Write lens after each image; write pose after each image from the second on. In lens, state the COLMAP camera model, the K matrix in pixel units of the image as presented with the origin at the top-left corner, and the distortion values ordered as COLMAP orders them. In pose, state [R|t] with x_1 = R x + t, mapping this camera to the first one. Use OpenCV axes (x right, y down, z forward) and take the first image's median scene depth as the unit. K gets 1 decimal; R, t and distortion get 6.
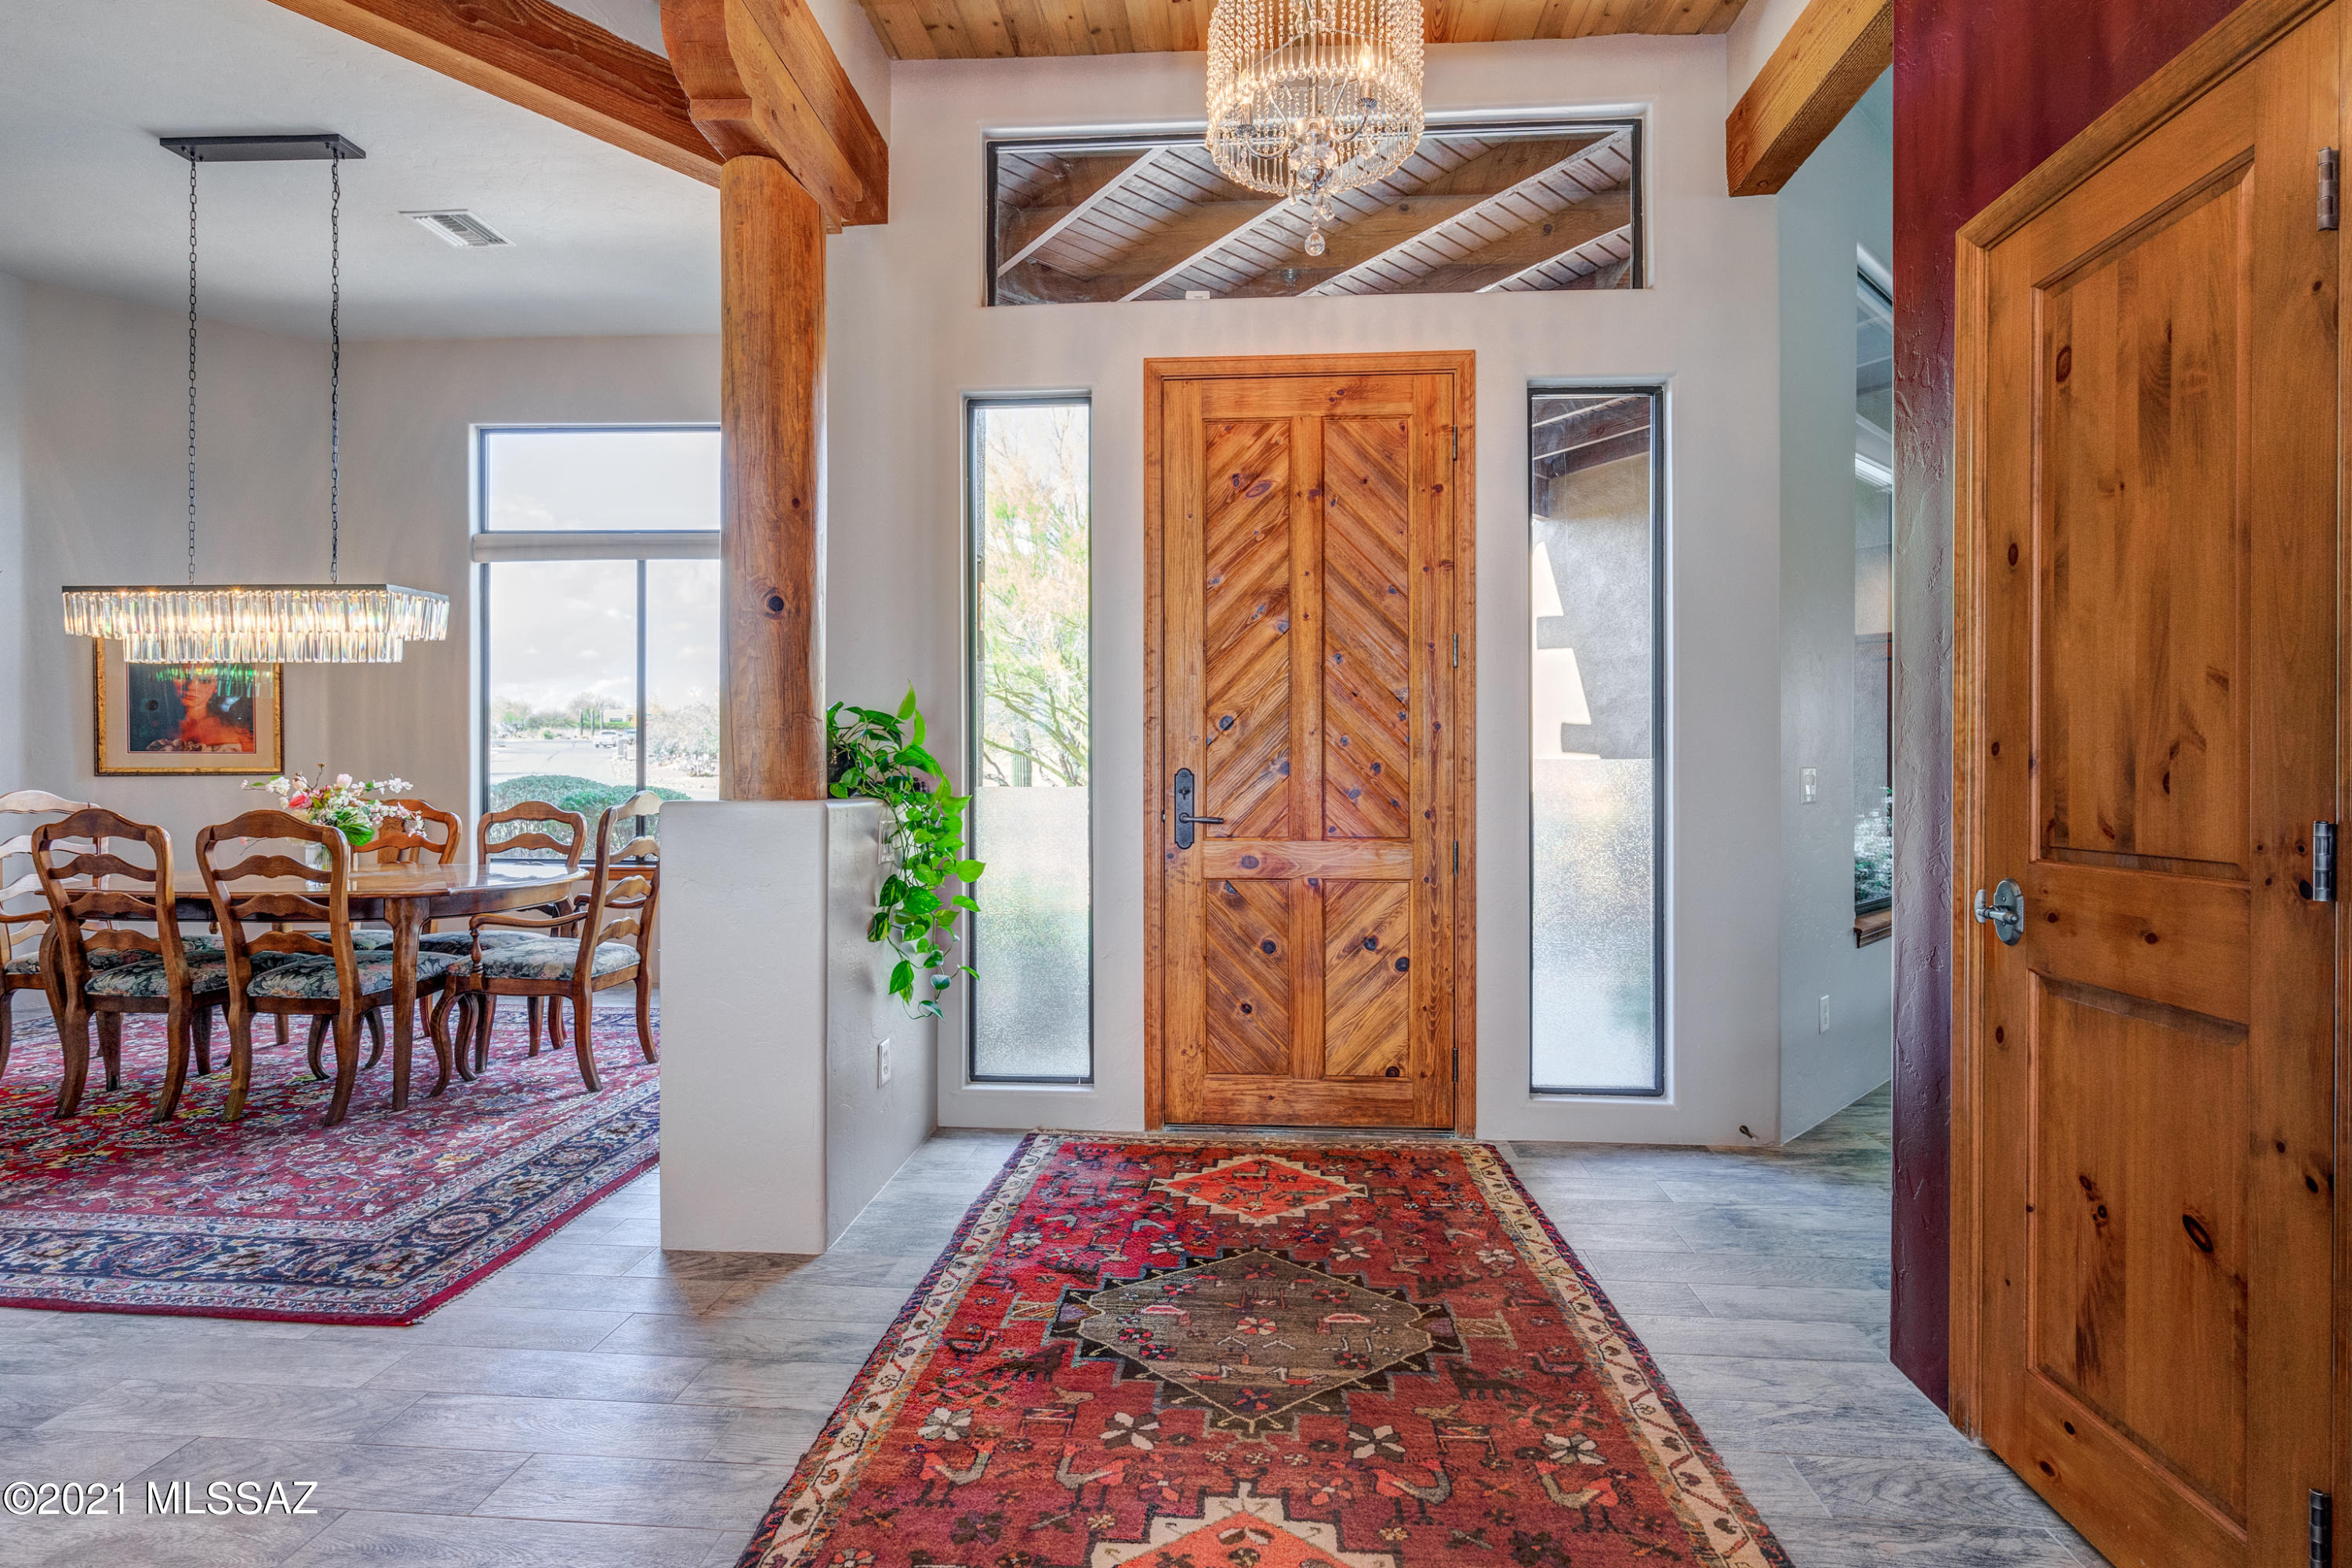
lens RADIAL K [[1066.1, 0, 1193.5], [0, 1066.1, 773.0], [0, 0, 1]] dist [-0.001162, 0.000480]
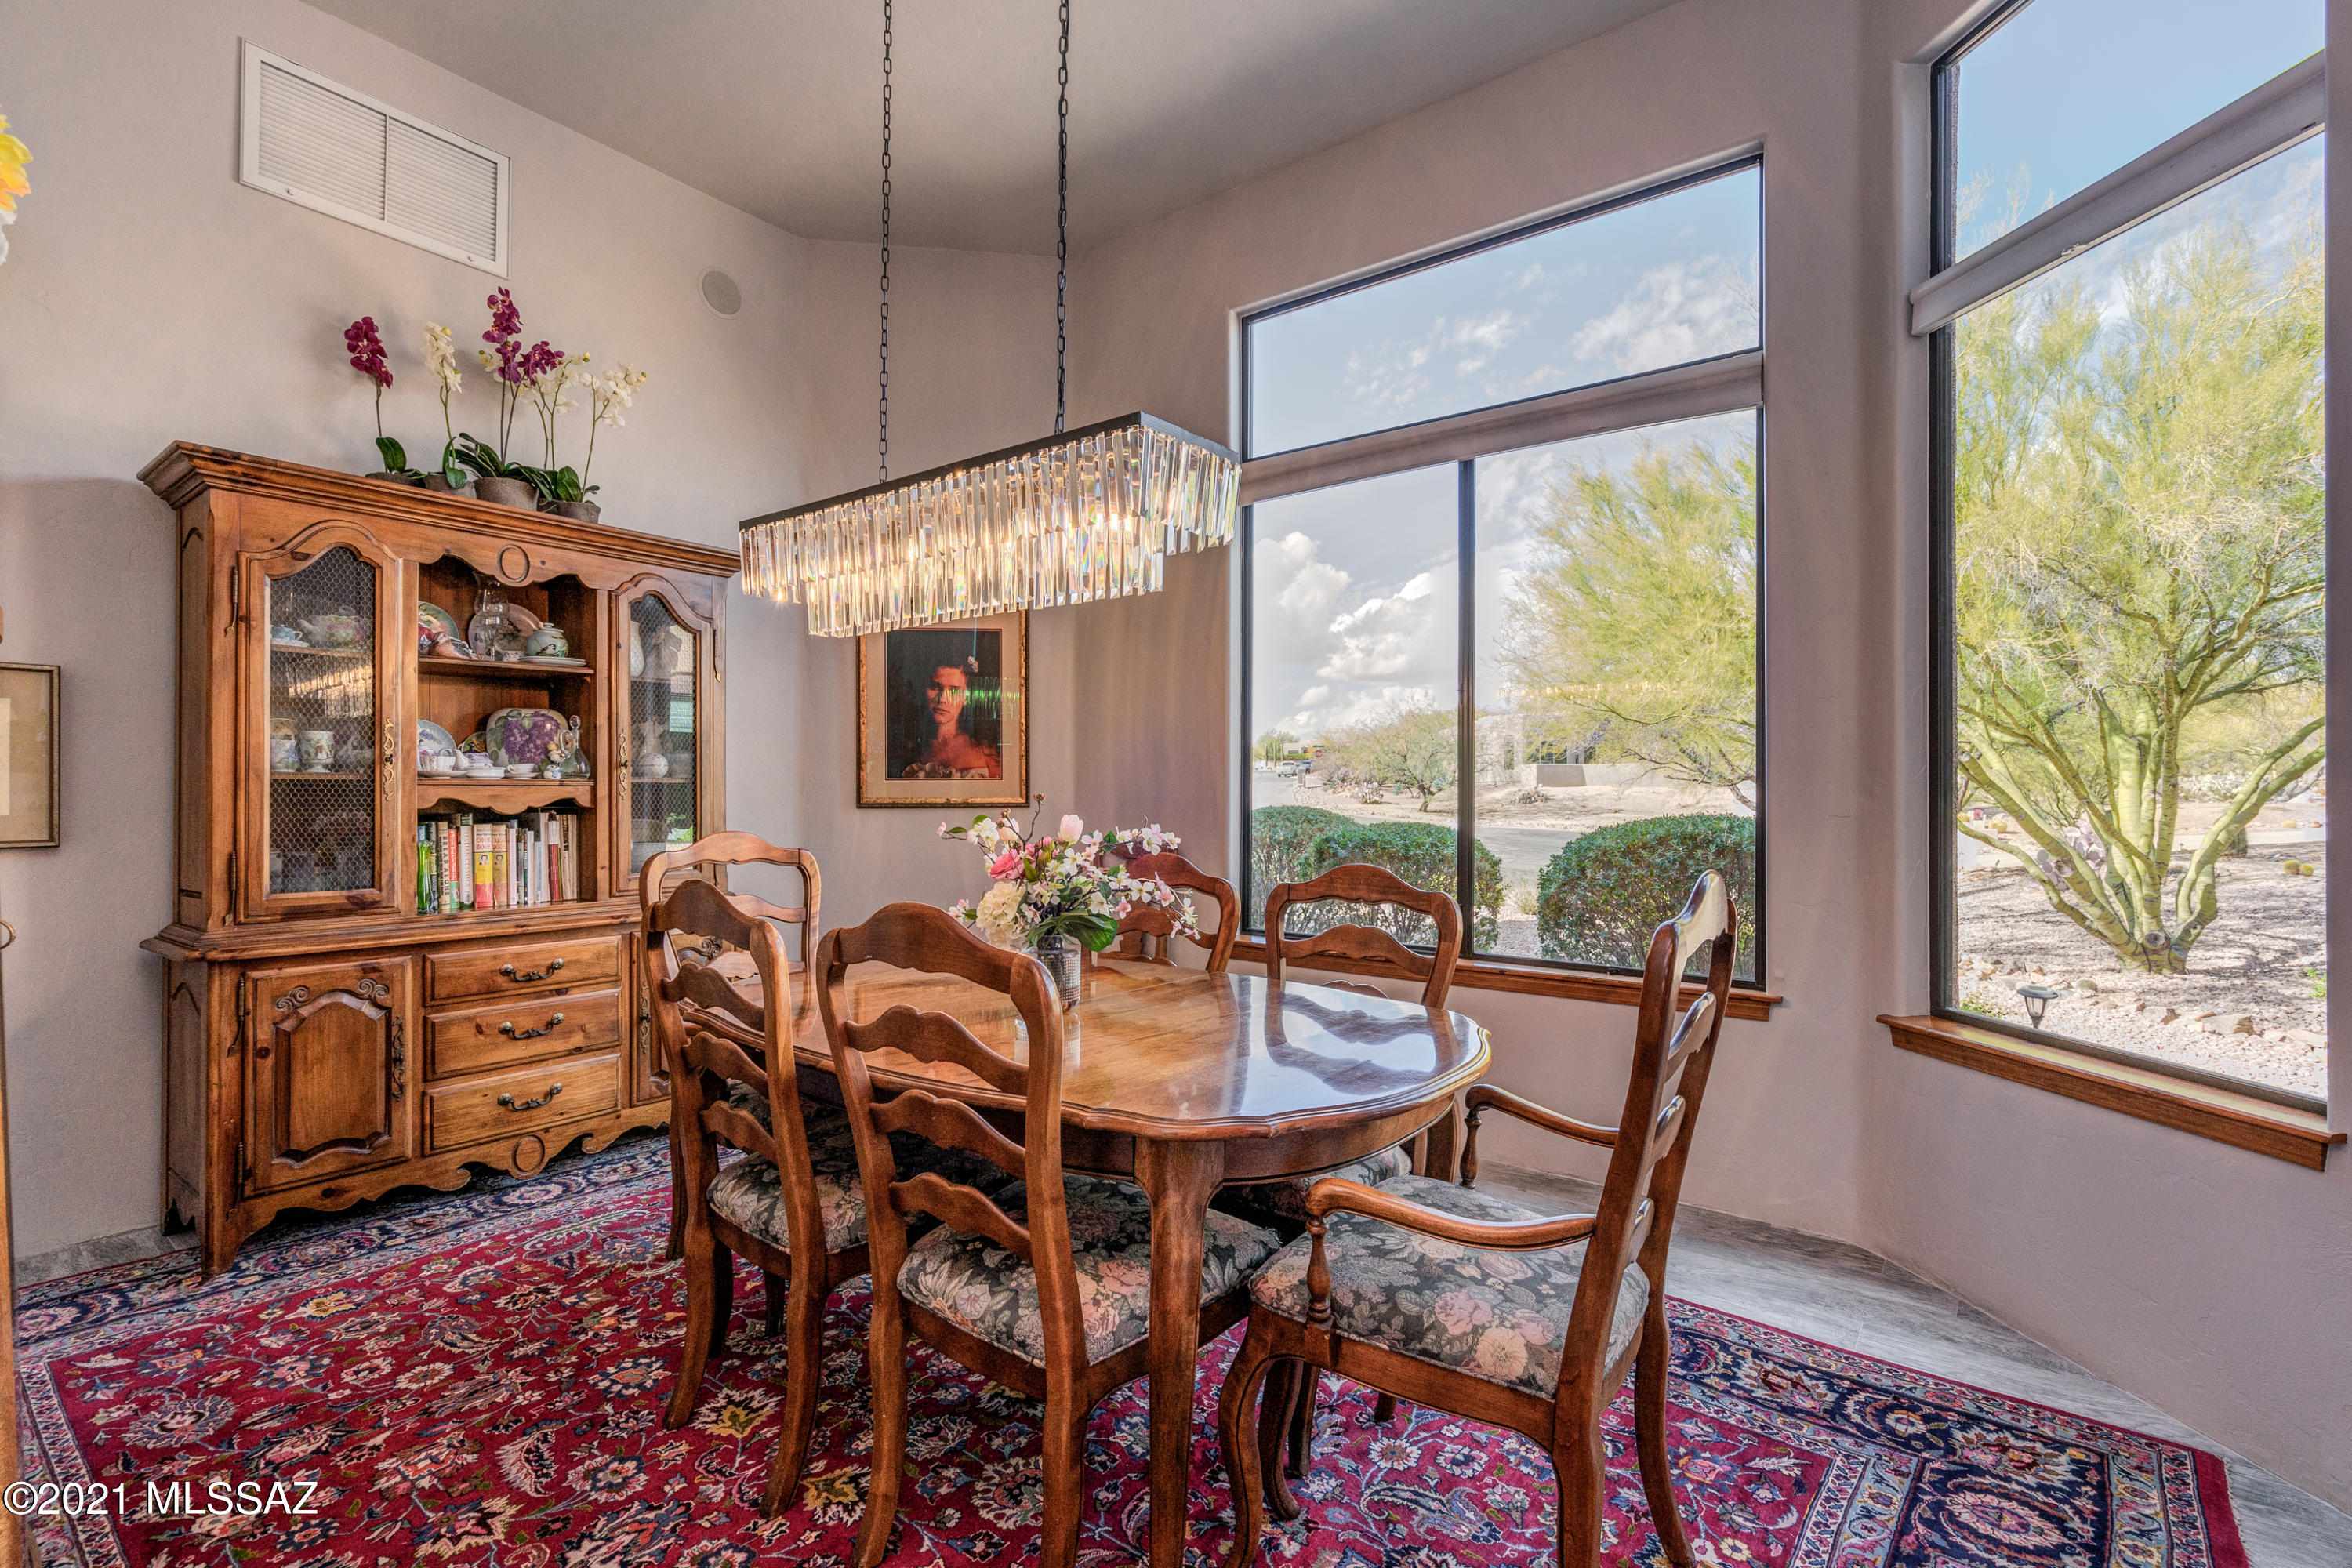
lens RADIAL K [[1074.4, 0, 1176.0], [0, 1074.4, 784.0], [0, 0, 1]] dist [-0.002302, -0.000110]
pose [[0.821677, -0.004533, -0.569935, -0.454978], [-0.003926, 0.999900, -0.013614, -0.007232], [0.569939, 0.013424, 0.821577, 0.596034]]
